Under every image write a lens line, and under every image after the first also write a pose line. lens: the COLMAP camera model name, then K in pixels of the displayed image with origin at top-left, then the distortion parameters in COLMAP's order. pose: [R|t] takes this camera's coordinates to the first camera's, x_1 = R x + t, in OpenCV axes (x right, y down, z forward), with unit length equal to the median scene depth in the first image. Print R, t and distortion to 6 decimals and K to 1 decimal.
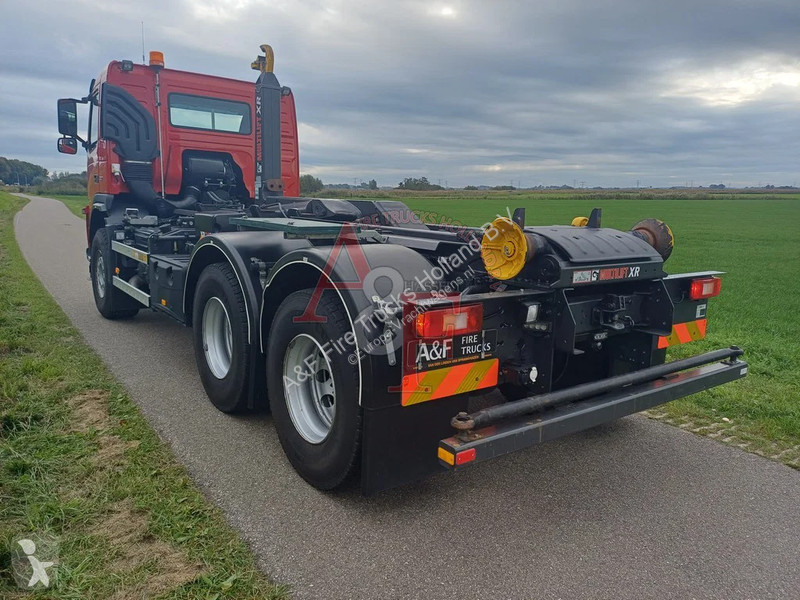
lens RADIAL K [[585.8, 0, 403.2], [0, 585.8, 295.1], [0, 0, 1]] dist [0.110976, -0.130074]
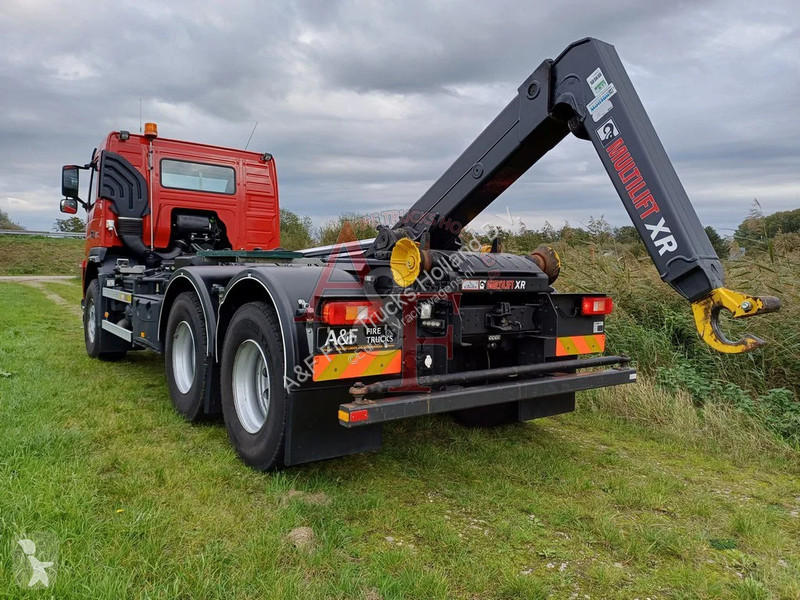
lens RADIAL K [[585.8, 0, 403.2], [0, 585.8, 295.1], [0, 0, 1]] dist [0.110976, -0.130074]
pose [[0.999970, -0.007289, -0.002601, 0.129538], [0.006930, 0.992943, -0.118390, 0.106008], [0.003446, 0.118368, 0.992964, -0.171088]]
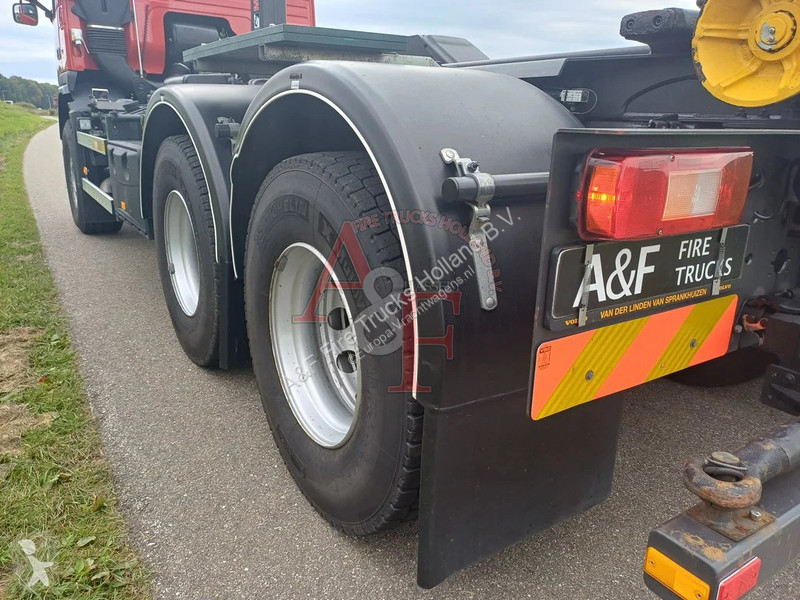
lens RADIAL K [[581.7, 0, 405.9], [0, 581.7, 292.2], [0, 0, 1]] dist [0.112032, -0.131508]
pose [[0.998960, 0.007507, -0.044972, -0.045301], [-0.002054, 0.992762, 0.120077, 0.041568], [0.045548, -0.119860, 0.991745, 0.426548]]
